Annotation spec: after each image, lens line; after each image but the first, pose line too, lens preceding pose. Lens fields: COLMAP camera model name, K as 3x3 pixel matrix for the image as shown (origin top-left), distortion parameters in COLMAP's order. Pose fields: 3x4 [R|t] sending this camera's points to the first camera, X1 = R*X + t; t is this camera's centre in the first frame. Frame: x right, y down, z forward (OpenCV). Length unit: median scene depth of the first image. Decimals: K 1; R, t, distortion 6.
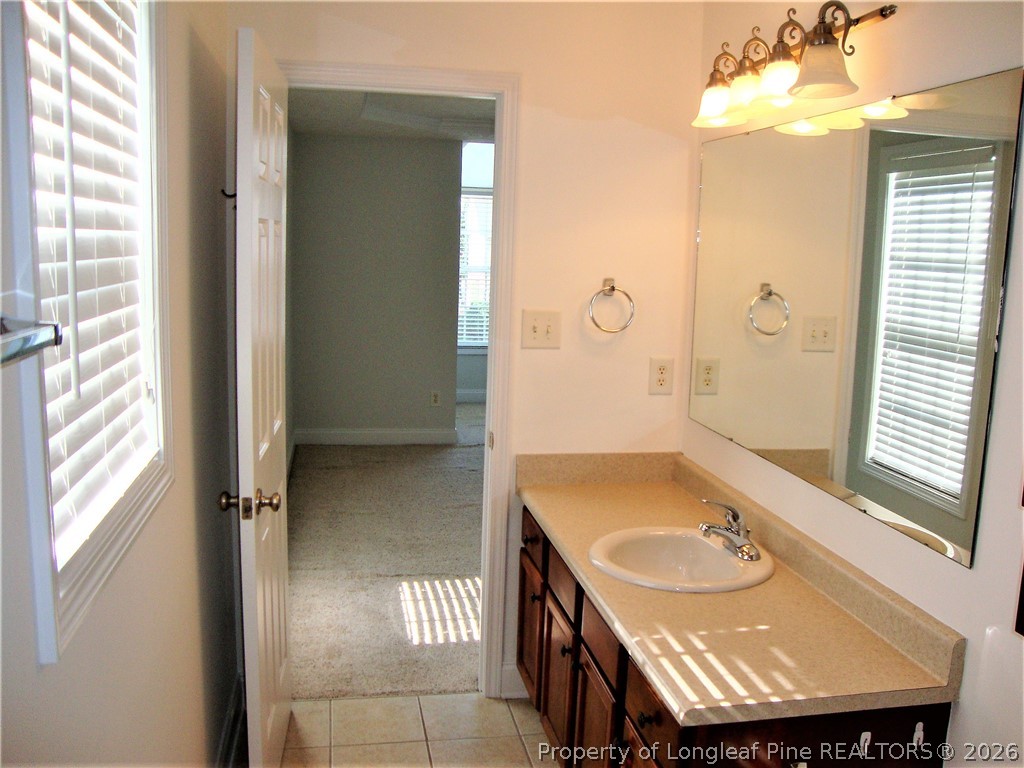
lens RADIAL K [[954.6, 0, 511.2], [0, 954.6, 385.0], [0, 0, 1]] dist [0.001359, 0.000000]
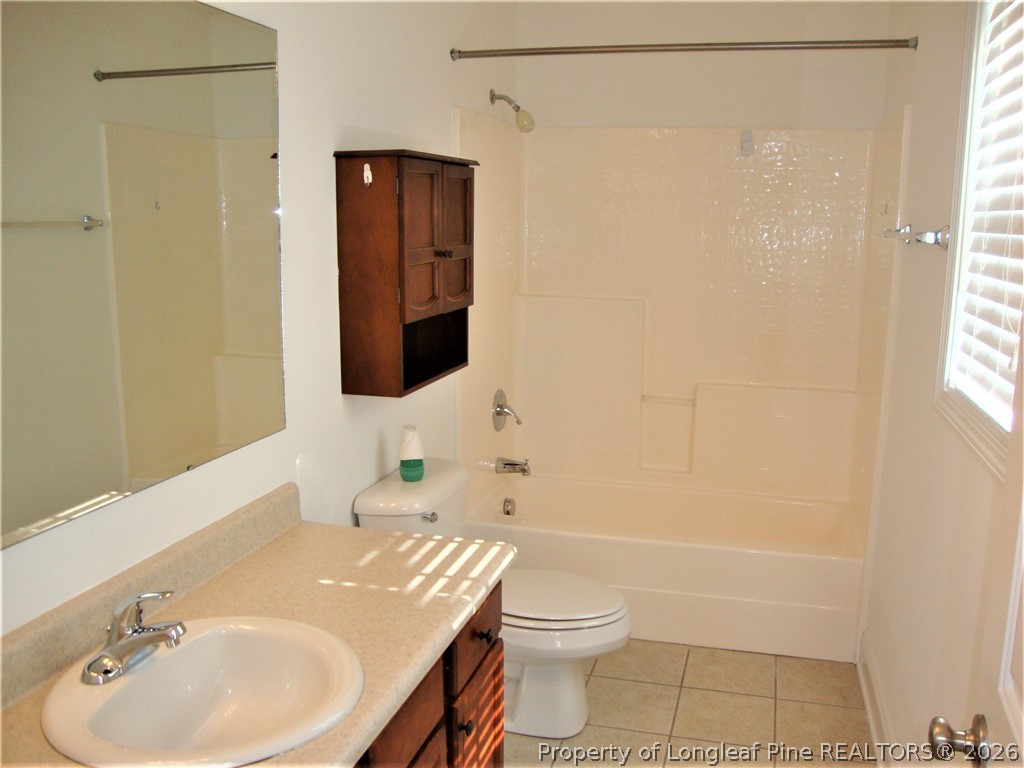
lens RADIAL K [[954.6, 0, 511.4], [0, 954.6, 384.1], [0, 0, 1]] dist [0.001359, 0.000000]
pose [[-0.897035, -0.115124, 0.426703, -0.293103], [0.033198, 0.945199, 0.324804, -0.241849], [-0.440712, 0.305526, -0.844054, 1.758581]]
